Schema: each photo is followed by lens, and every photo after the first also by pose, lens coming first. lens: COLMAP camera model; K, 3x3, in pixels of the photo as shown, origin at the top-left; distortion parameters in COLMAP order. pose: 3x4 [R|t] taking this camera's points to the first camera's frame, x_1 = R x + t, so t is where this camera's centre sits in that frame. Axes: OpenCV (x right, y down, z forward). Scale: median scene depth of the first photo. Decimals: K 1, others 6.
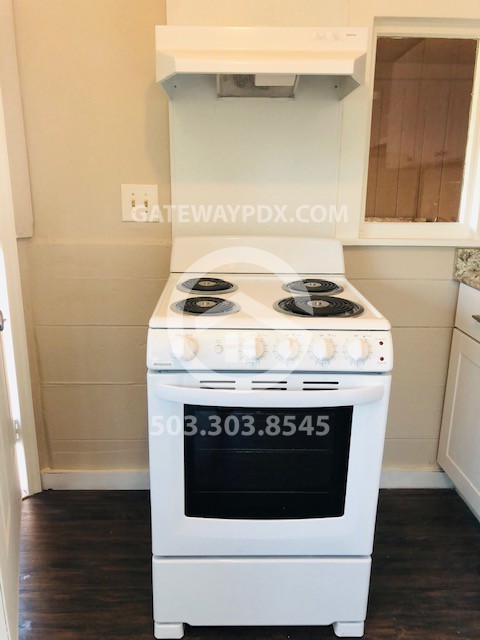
lens RADIAL K [[530.3, 0, 235.6], [0, 530.3, 318.2], [0, 0, 1]] dist [-0.001044, 0.002911]
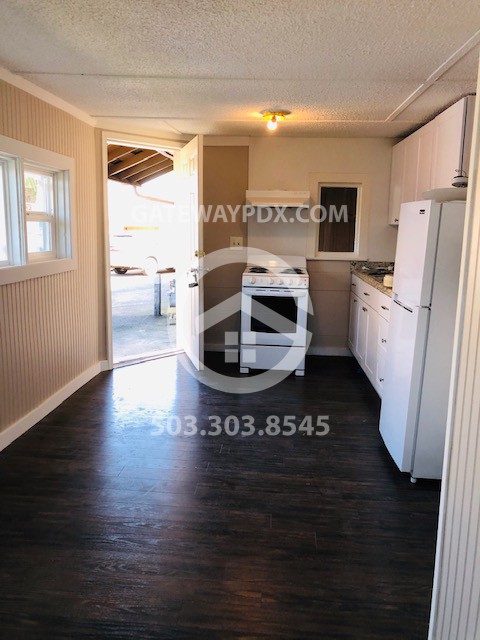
lens RADIAL K [[530.3, 0, 235.6], [0, 530.3, 318.2], [0, 0, 1]] dist [-0.001044, 0.002911]
pose [[0.993876, 0.018254, -0.108982, 0.165140], [-0.029095, 0.994689, -0.098732, 0.562295], [0.106601, 0.101298, 0.989128, -2.187615]]
